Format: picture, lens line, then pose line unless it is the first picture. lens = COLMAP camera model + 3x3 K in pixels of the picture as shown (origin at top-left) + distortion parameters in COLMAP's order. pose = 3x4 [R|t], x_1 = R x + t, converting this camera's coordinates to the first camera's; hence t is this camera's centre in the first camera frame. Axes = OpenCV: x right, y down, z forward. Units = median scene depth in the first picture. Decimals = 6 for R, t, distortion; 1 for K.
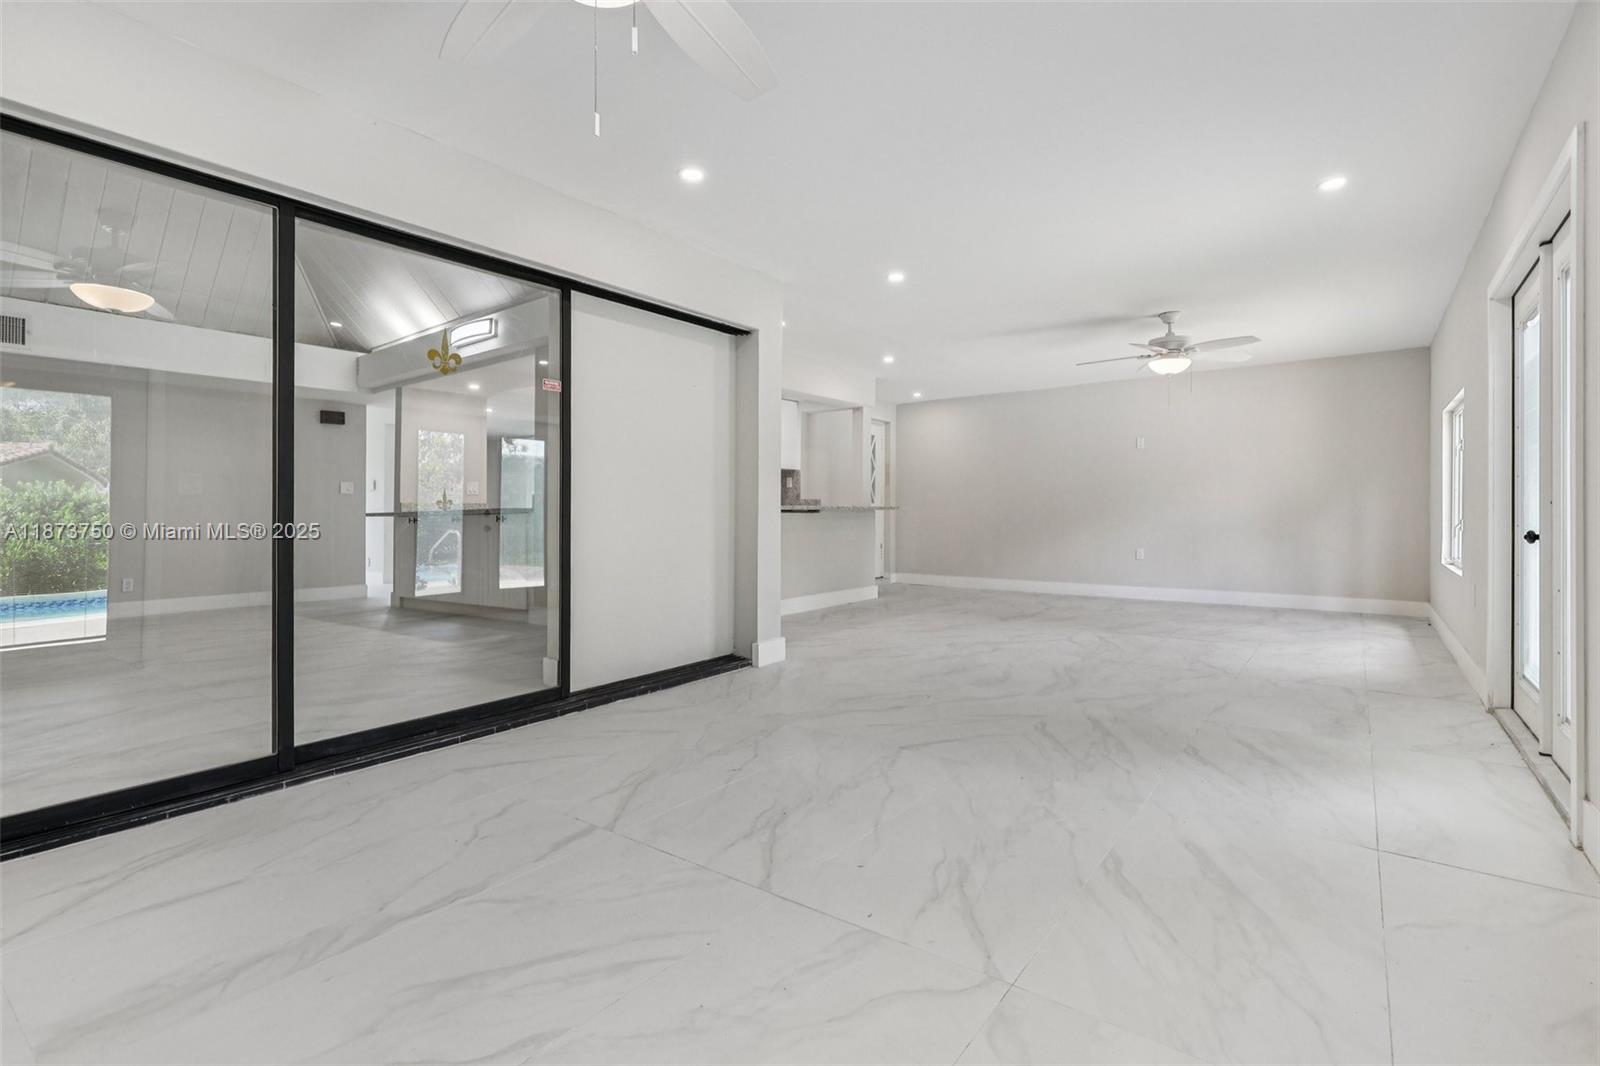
lens RADIAL K [[737.1, 0, 807.1], [0, 737.1, 538.8], [0, 0, 1]] dist [0.014841, -0.009894]
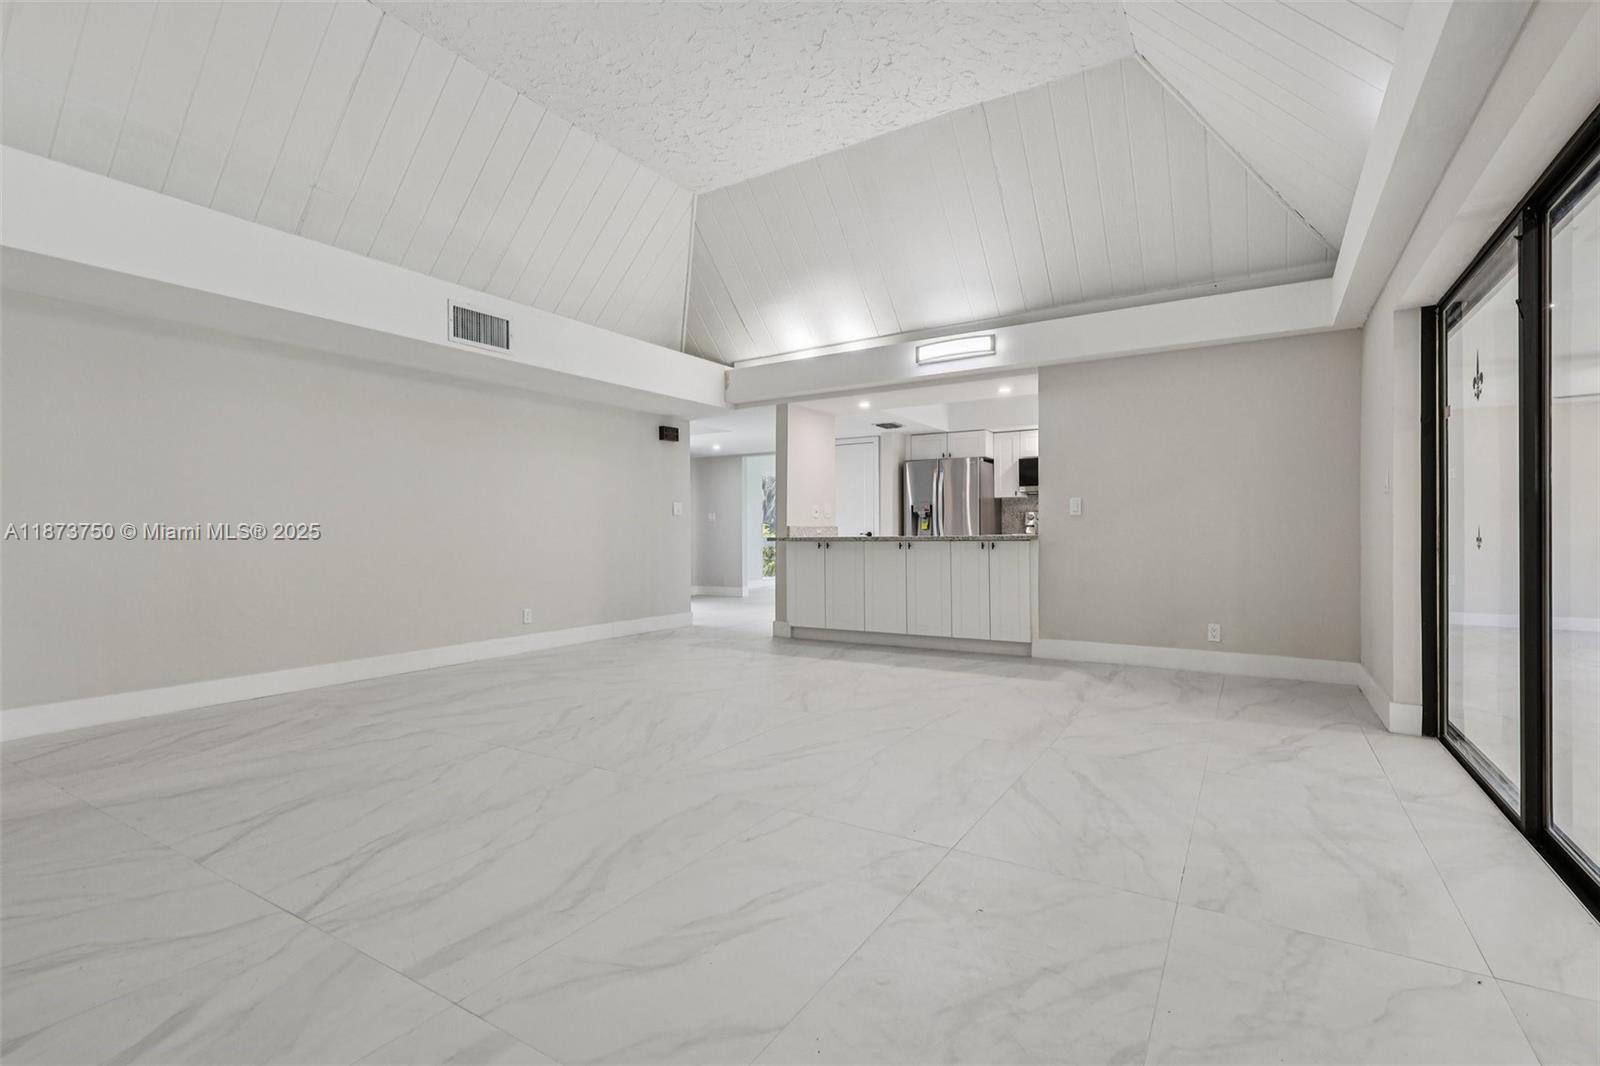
lens RADIAL K [[727.3, 0, 804.9], [0, 727.3, 534.3], [0, 0, 1]] dist [0.001473, 0.000253]
pose [[0.995967, 0.003329, 0.089661, -0.590298], [-0.000790, 0.999598, -0.028338, -0.010861], [-0.089720, 0.028153, 0.995569, 0.075048]]
